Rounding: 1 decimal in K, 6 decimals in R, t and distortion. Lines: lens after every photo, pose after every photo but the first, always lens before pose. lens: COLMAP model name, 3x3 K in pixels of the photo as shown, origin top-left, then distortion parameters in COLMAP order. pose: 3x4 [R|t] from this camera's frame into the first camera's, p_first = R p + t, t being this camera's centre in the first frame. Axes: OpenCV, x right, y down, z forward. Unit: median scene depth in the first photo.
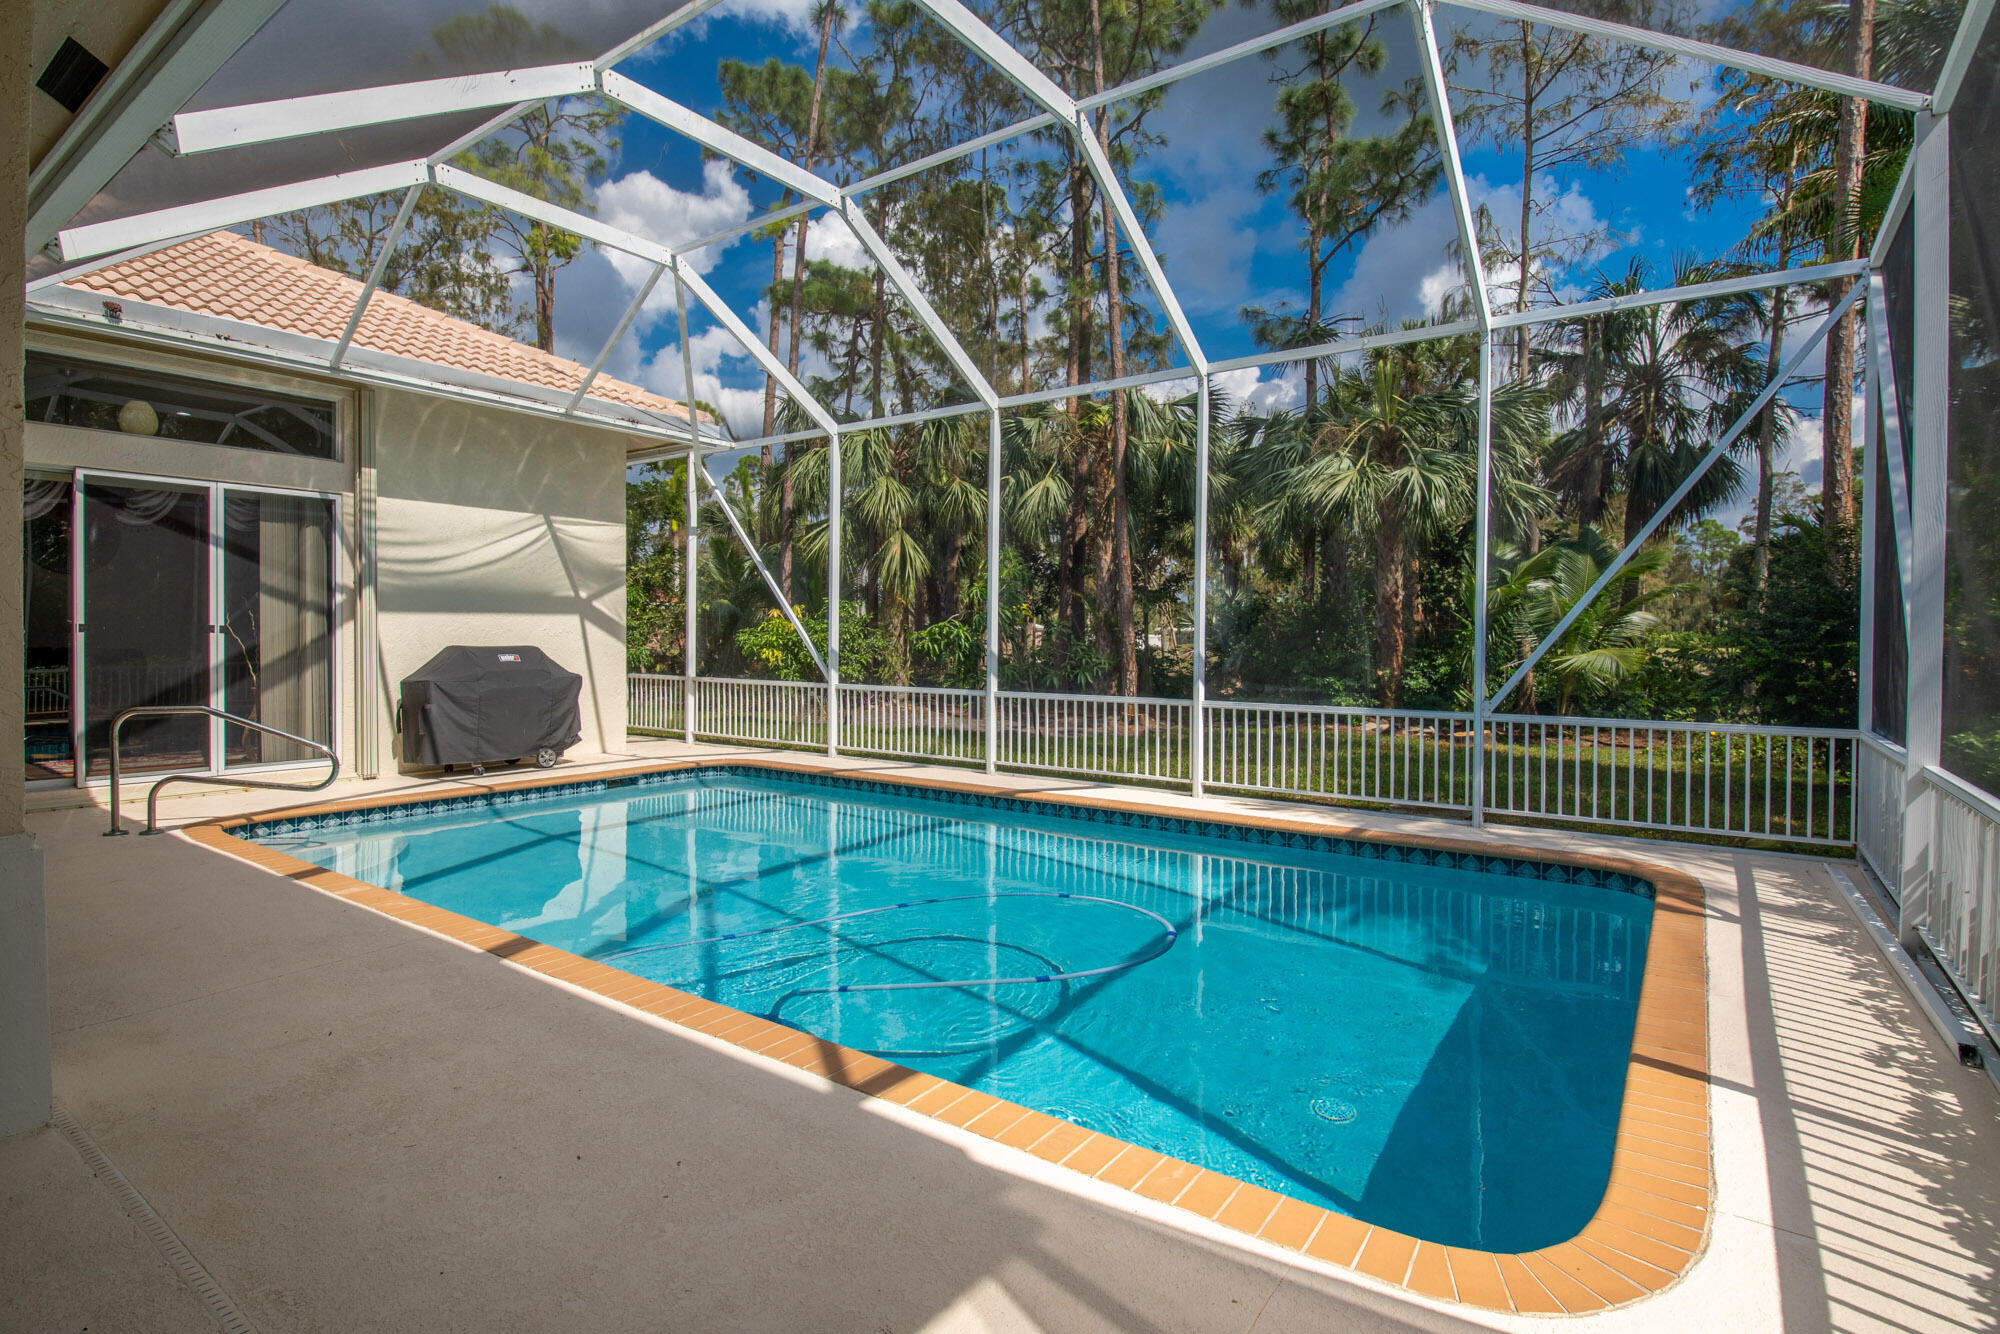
lens RADIAL K [[975.6, 0, 997.7], [0, 975.6, 651.8], [0, 0, 1]] dist [-0.001833, 0.002691]
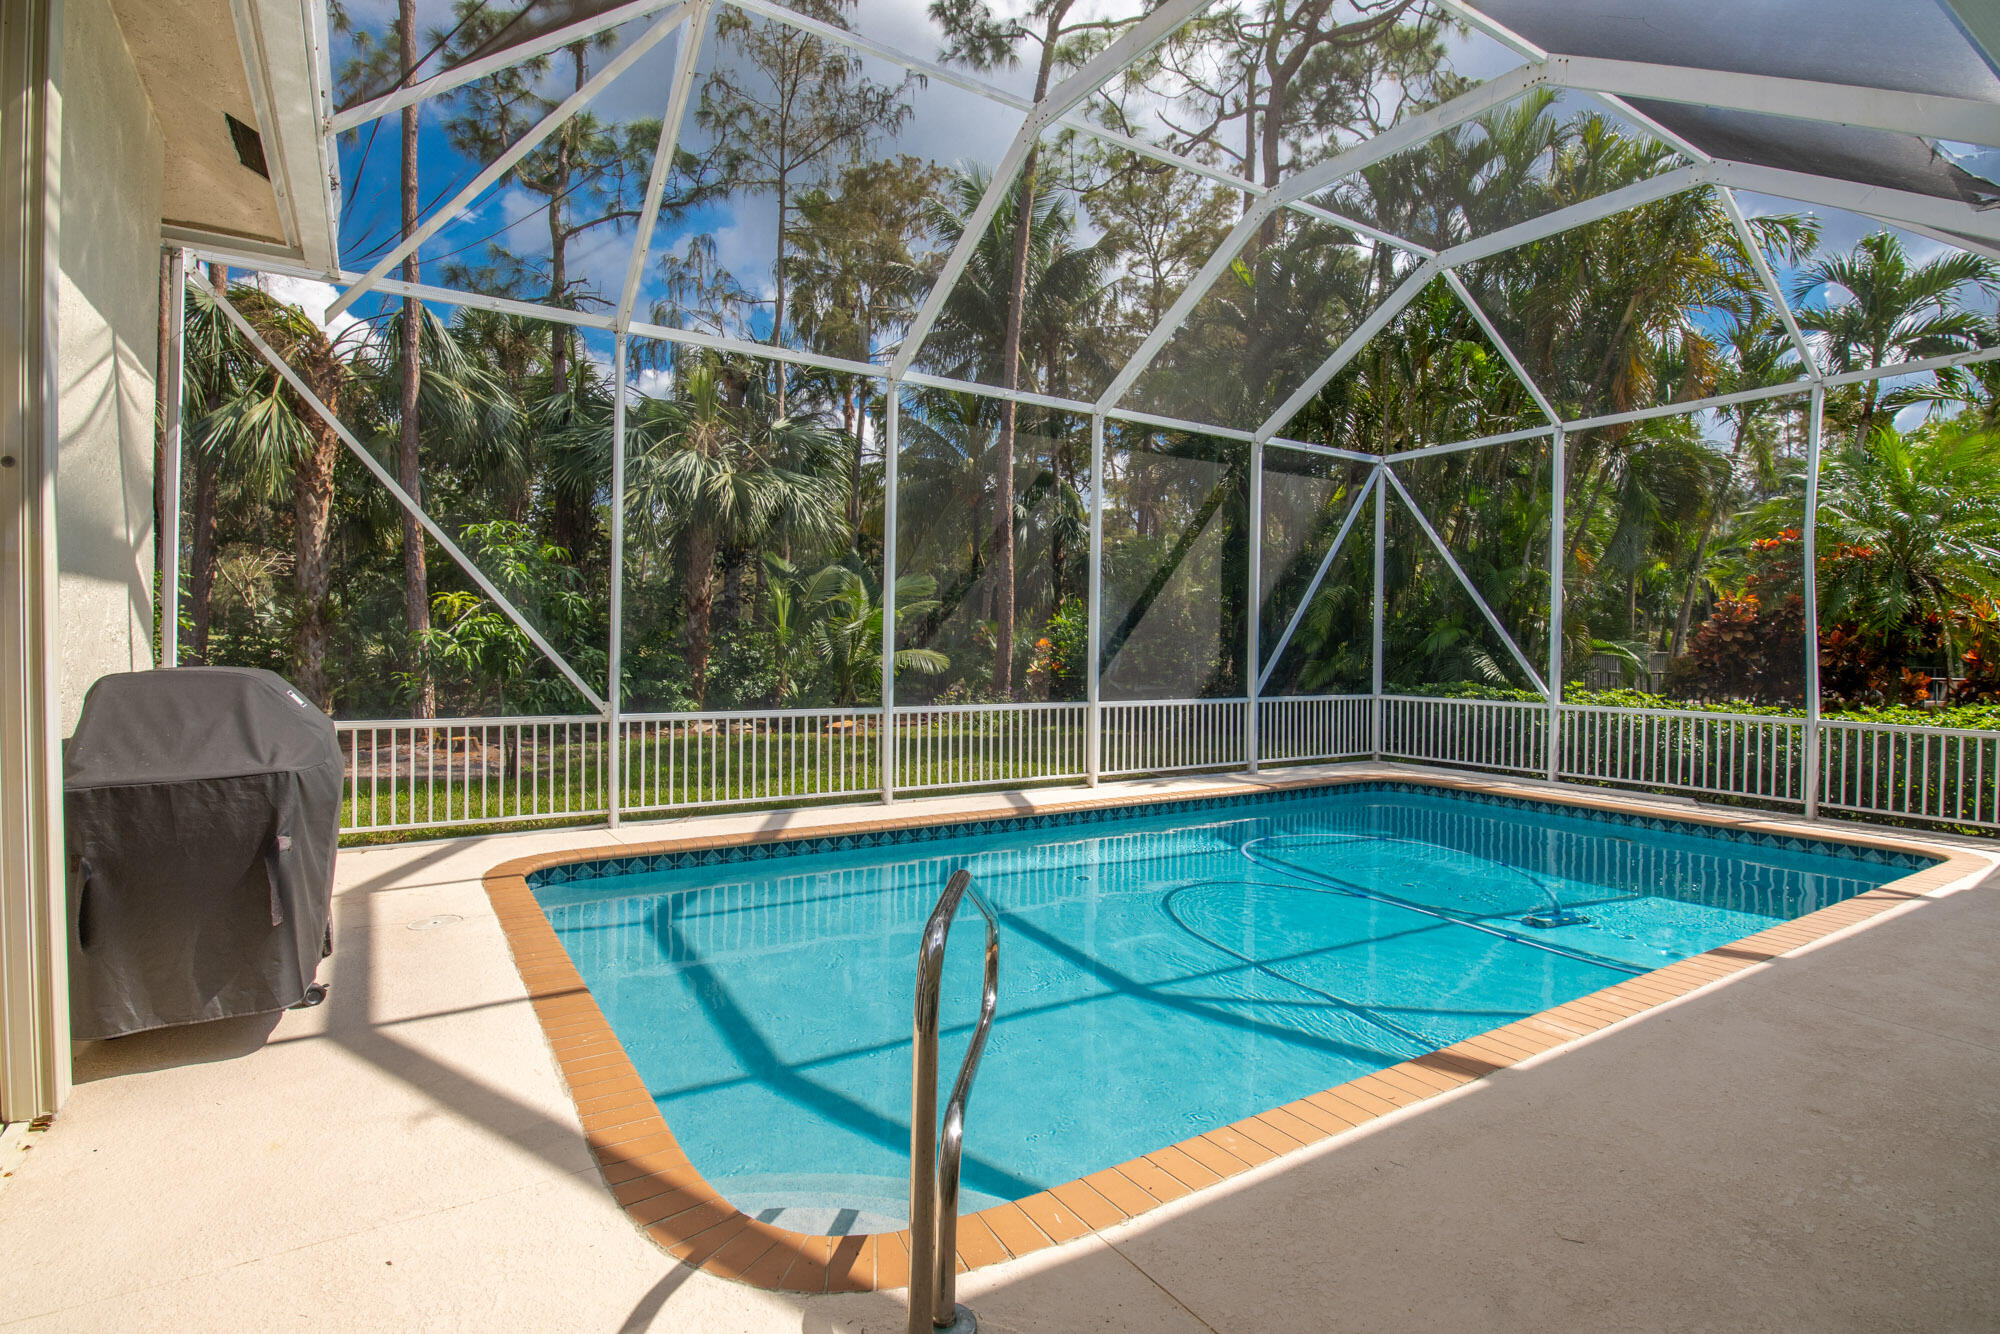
lens RADIAL K [[975.6, 0, 1001.1], [0, 975.6, 659.0], [0, 0, 1]] dist [-0.001833, 0.002691]
pose [[0.351824, -0.016556, 0.935920, -0.679686], [0.006987, 0.999862, 0.015061, -0.012929], [-0.936040, 0.001241, 0.351891, 0.547822]]
